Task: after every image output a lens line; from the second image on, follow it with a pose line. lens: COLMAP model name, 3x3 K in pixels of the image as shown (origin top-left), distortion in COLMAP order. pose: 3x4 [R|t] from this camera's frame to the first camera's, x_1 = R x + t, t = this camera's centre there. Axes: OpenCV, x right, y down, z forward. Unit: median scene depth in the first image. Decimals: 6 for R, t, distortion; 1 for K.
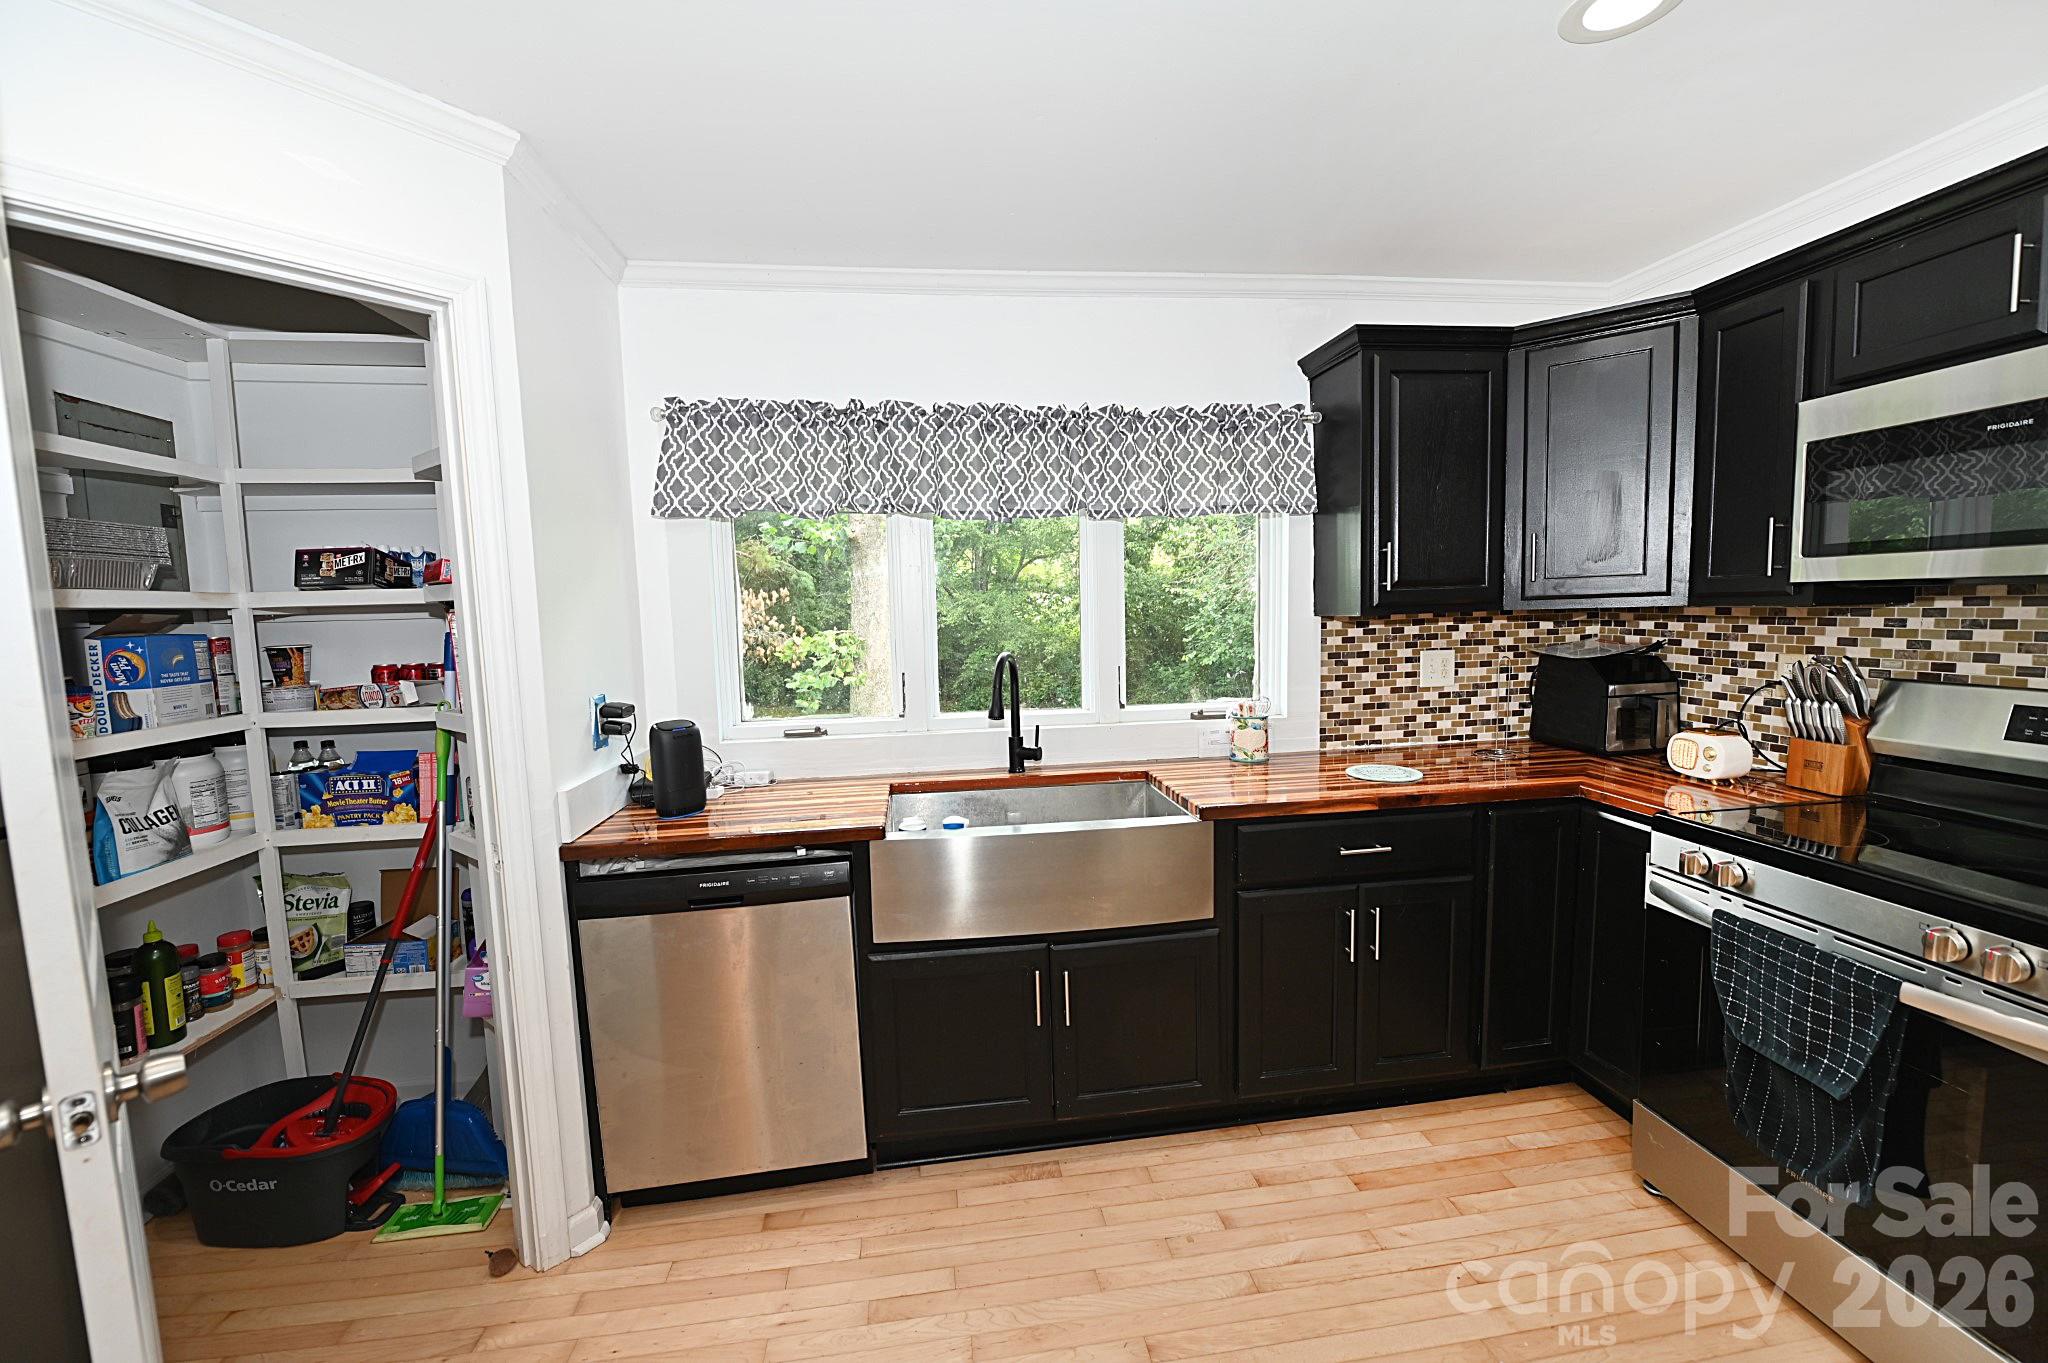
lens RADIAL K [[810.0, 0, 1023.8], [0, 810.0, 683.7], [0, 0, 1]] dist [-0.010245, -0.000559]
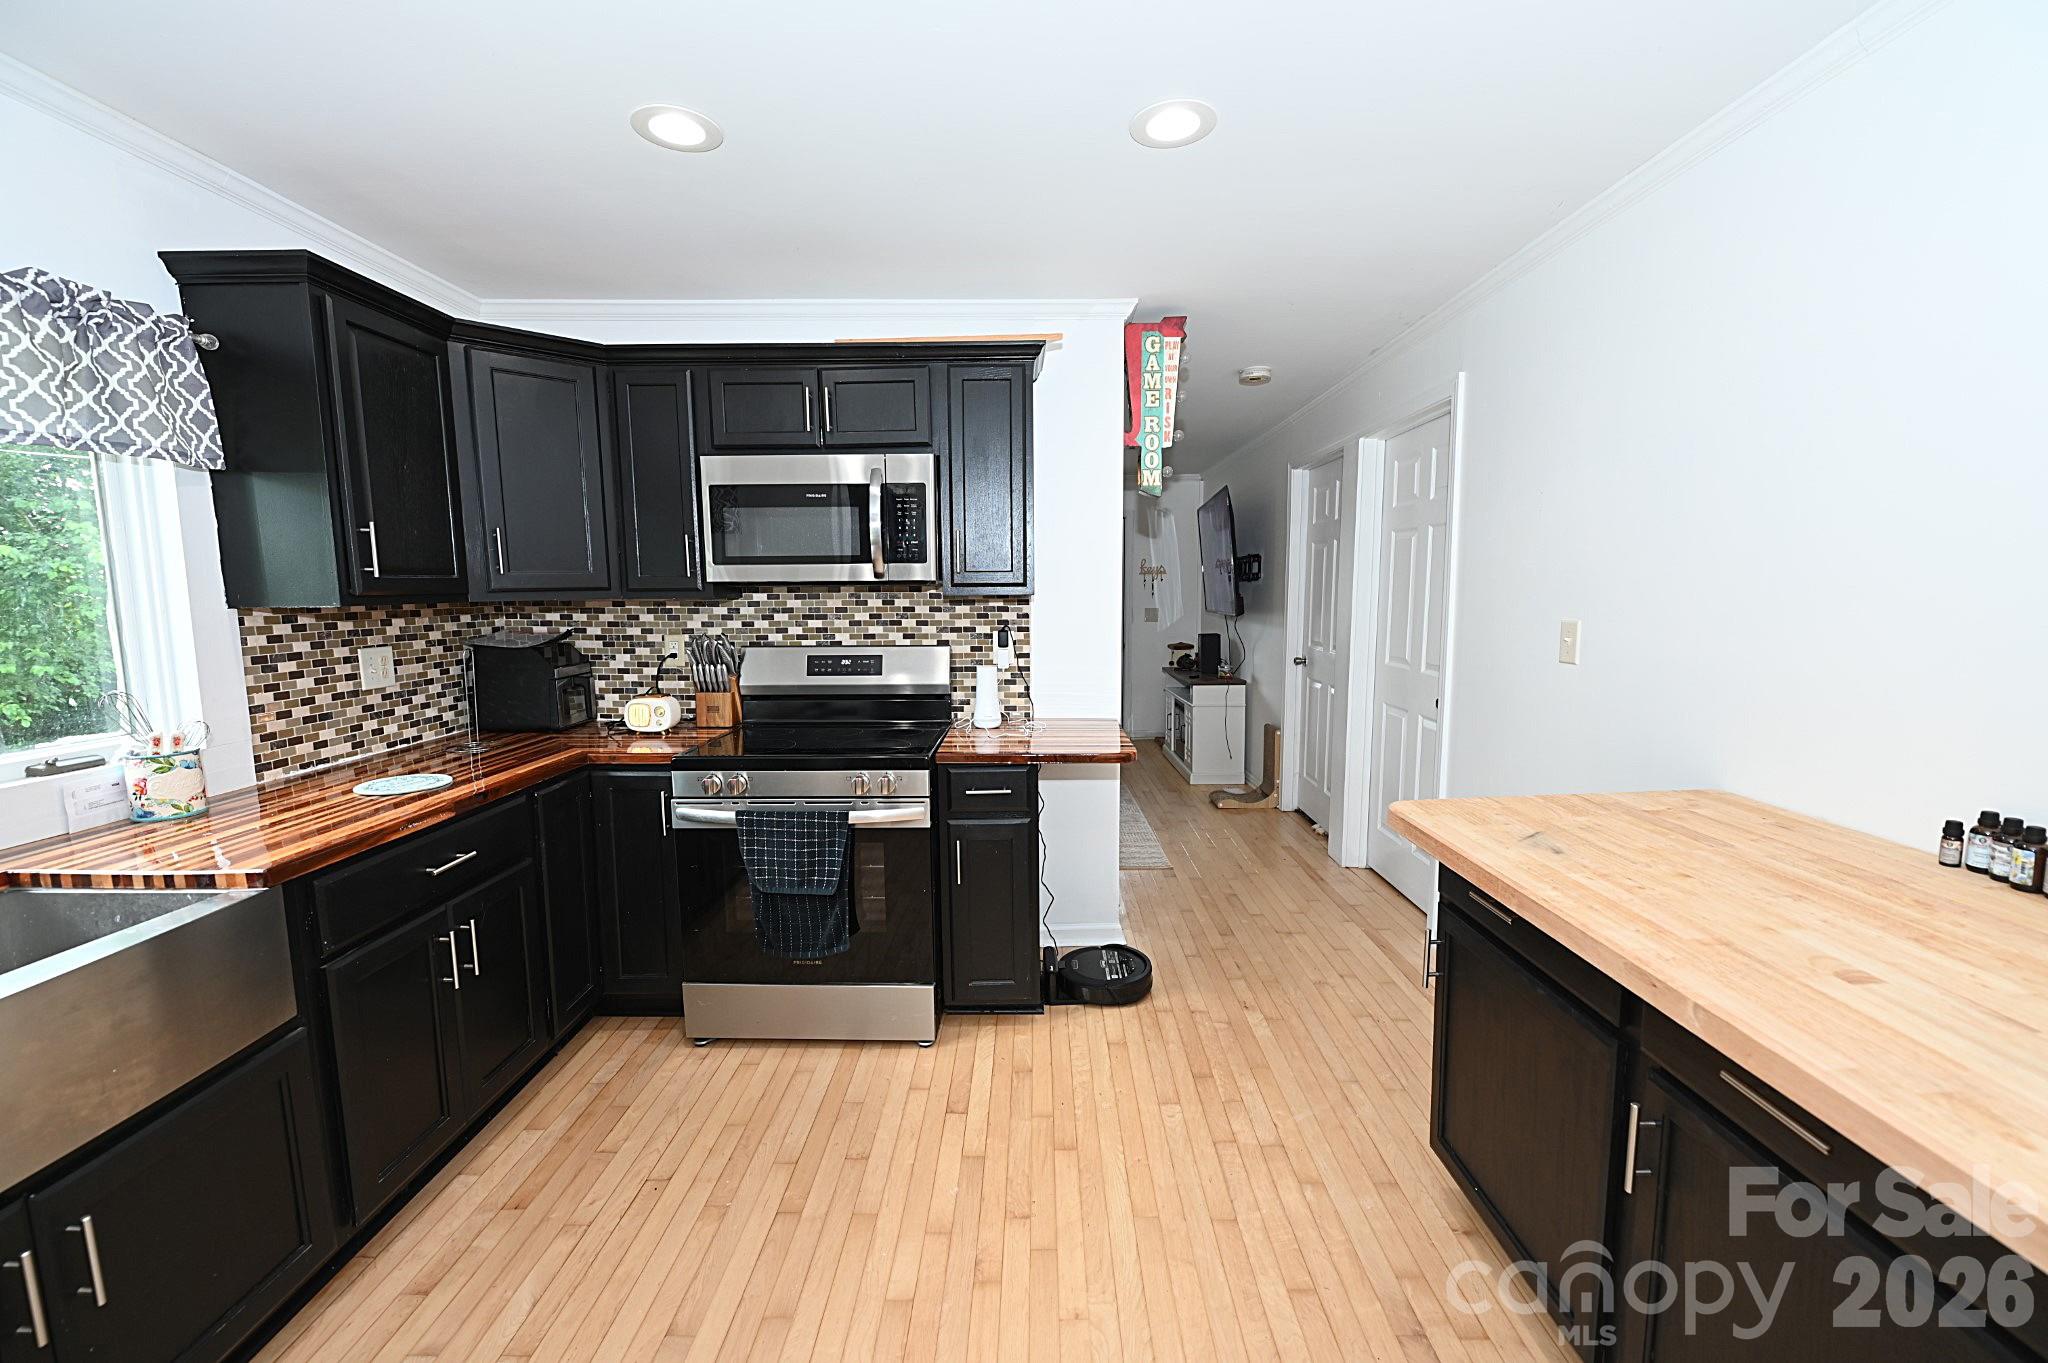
lens RADIAL K [[810.1, 0, 1030.4], [0, 810.1, 686.2], [0, 0, 1]] dist [-0.010142, -0.000608]
pose [[0.134527, -0.090782, 0.986743, -0.283072], [0.095154, 0.992376, 0.078328, 0.000434], [-0.986331, 0.083356, 0.142140, 0.168466]]
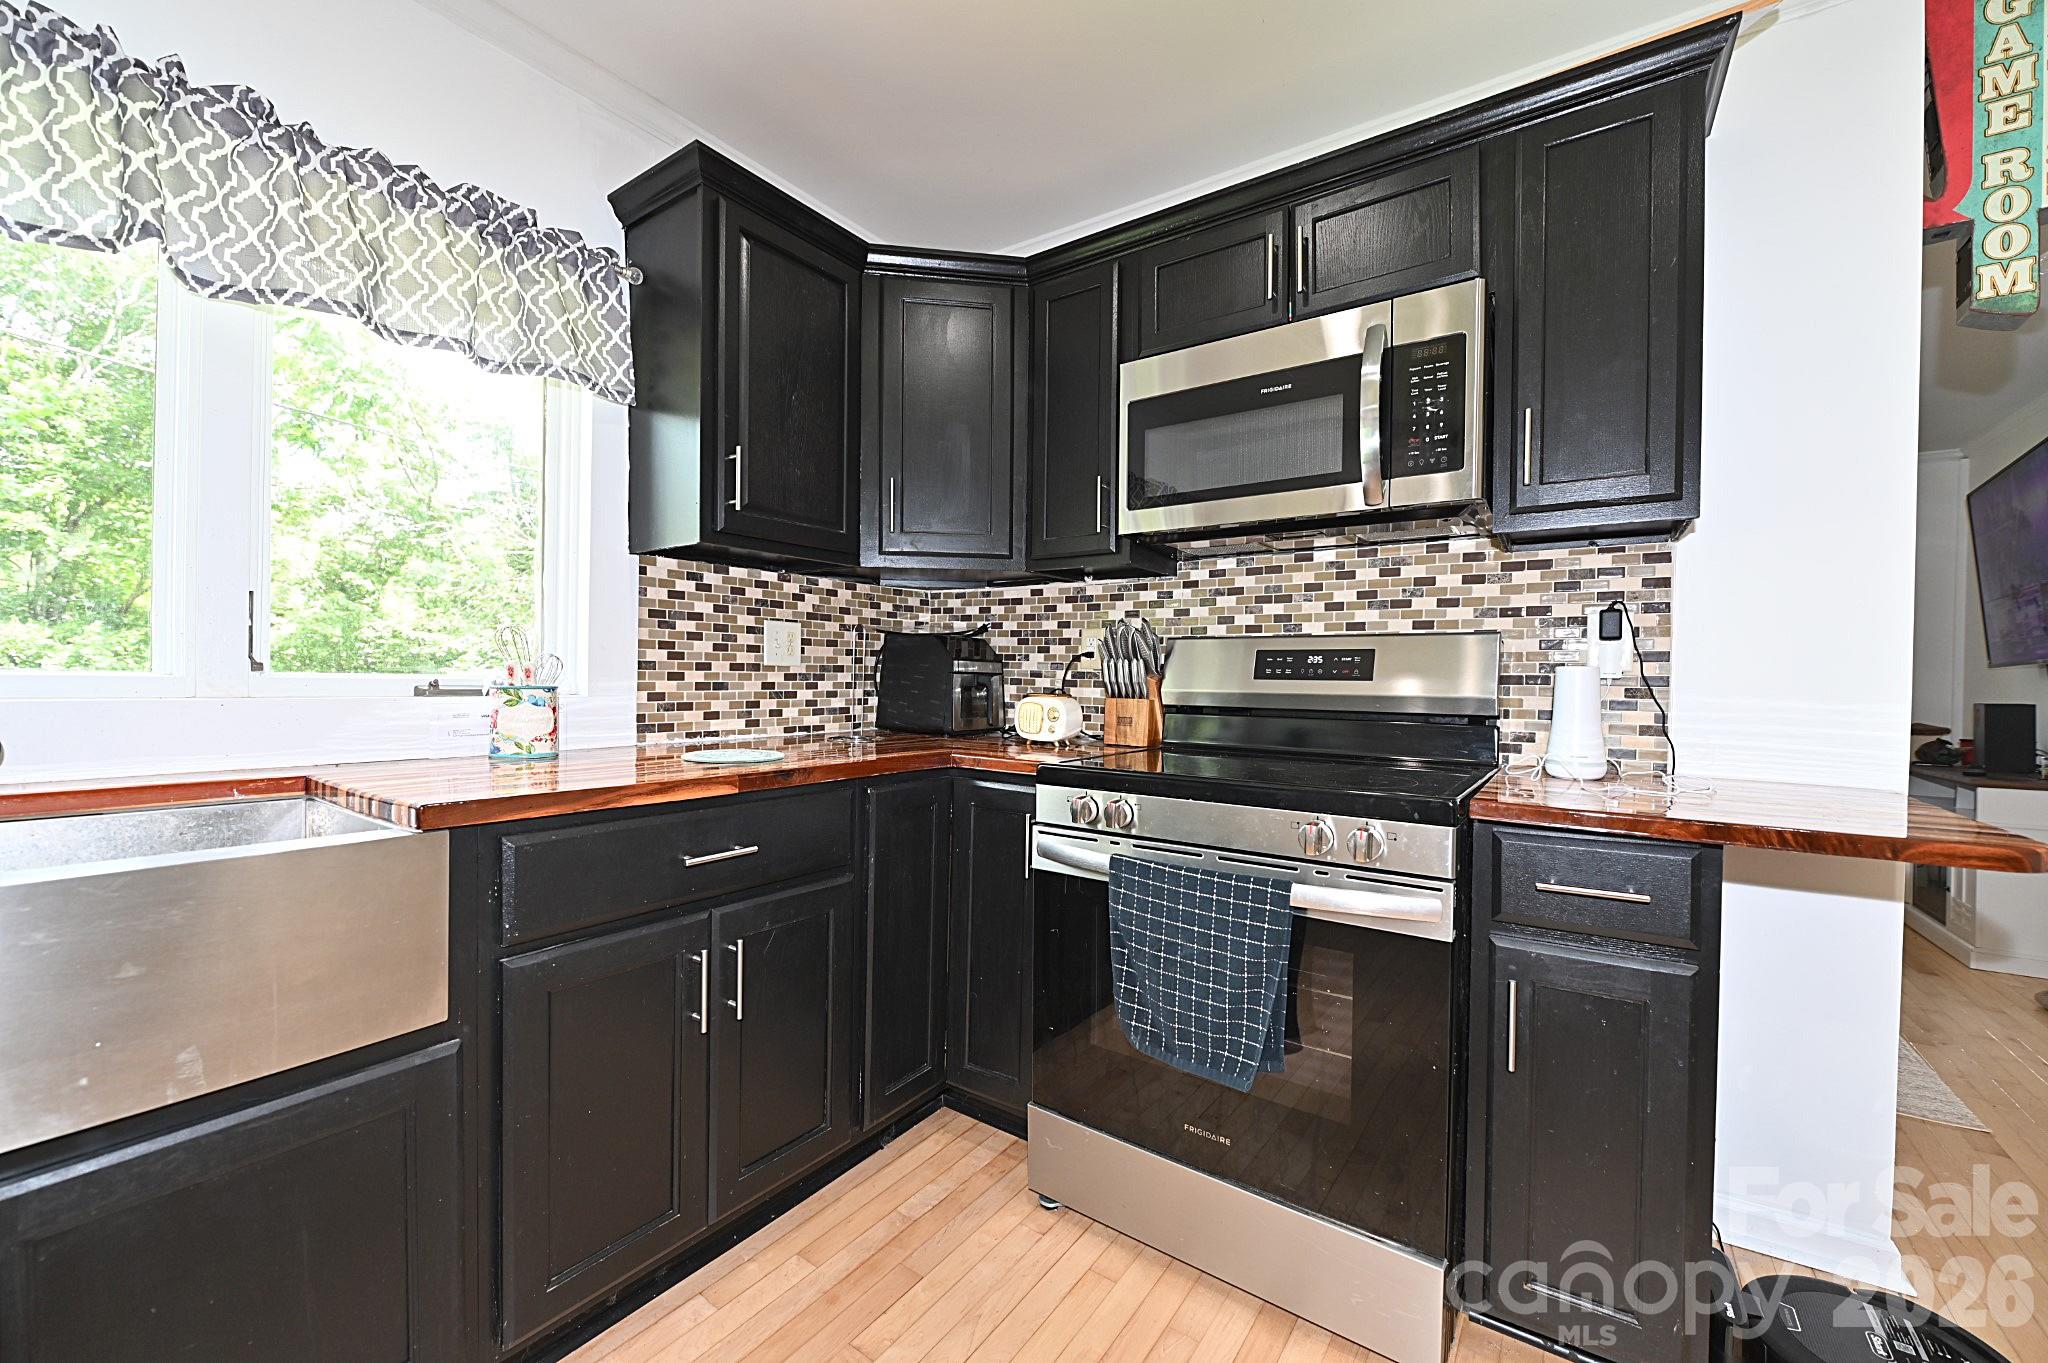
lens RADIAL K [[808.7, 0, 1019.0], [0, 808.7, 686.7], [0, 0, 1]] dist [-0.008697, -0.000504]
pose [[0.679676, 0.029527, 0.732918, 0.076451], [0.036106, 0.996632, -0.073634, 0.098193], [-0.732623, 0.076510, 0.676321, 0.281279]]
